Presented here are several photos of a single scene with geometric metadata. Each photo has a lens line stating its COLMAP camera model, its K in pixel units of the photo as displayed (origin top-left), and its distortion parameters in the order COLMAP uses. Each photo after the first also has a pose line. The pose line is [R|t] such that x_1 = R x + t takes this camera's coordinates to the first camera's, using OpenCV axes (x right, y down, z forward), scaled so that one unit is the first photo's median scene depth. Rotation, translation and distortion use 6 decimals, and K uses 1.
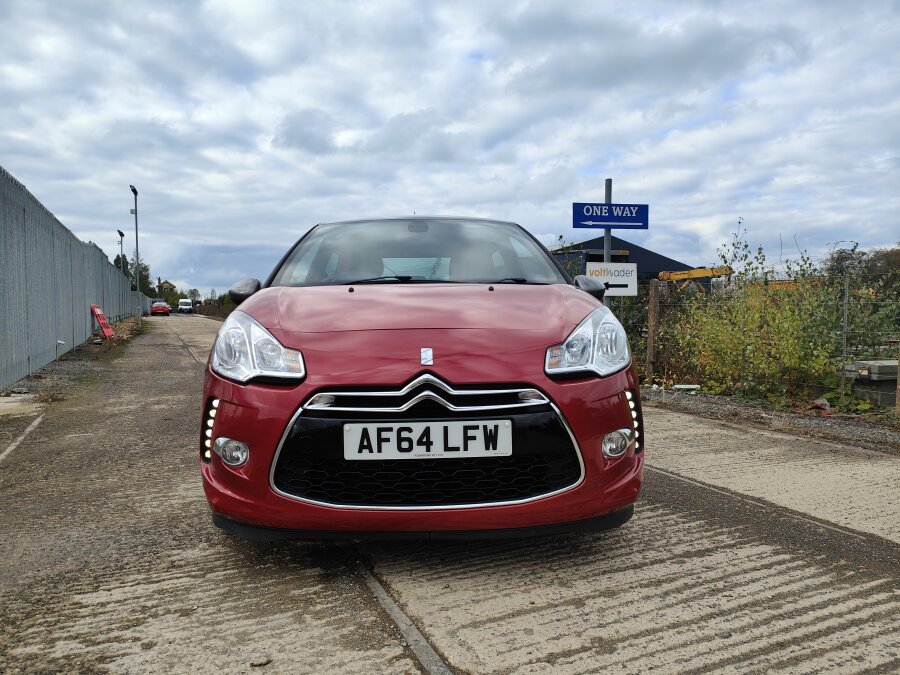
lens RADIAL K [[654.6, 0, 431.0], [0, 654.6, 355.8], [0, 0, 1]] dist [0.138319, -0.154639]
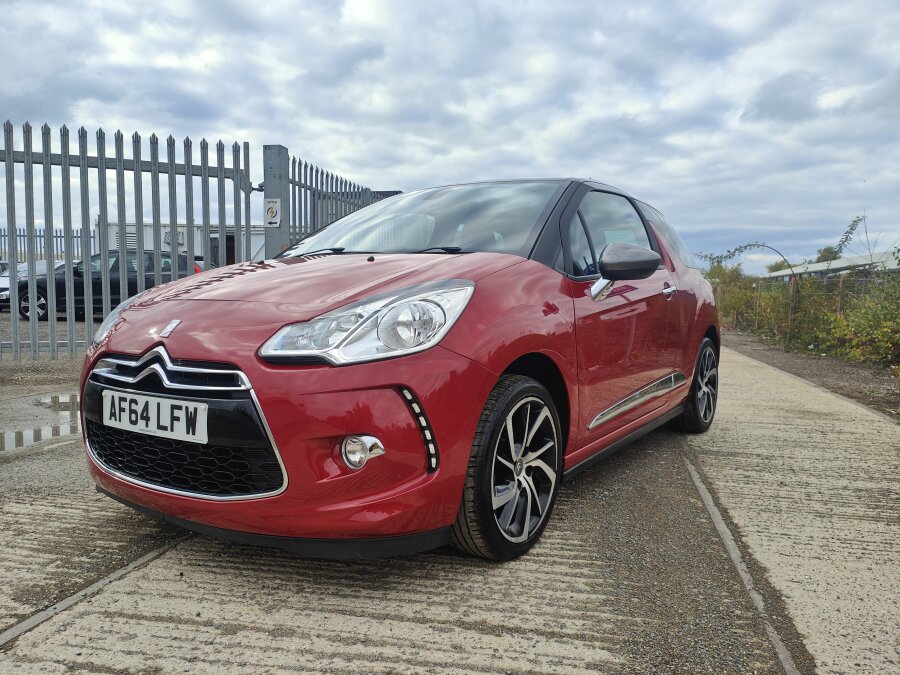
lens RADIAL K [[654.6, 0, 431.0], [0, 654.6, 355.8], [0, 0, 1]] dist [0.138319, -0.154639]
pose [[0.796058, 0.067554, -0.601439, 0.876906], [-0.057657, 0.997696, 0.035748, -0.014488], [0.602468, 0.006220, 0.798119, 0.469193]]
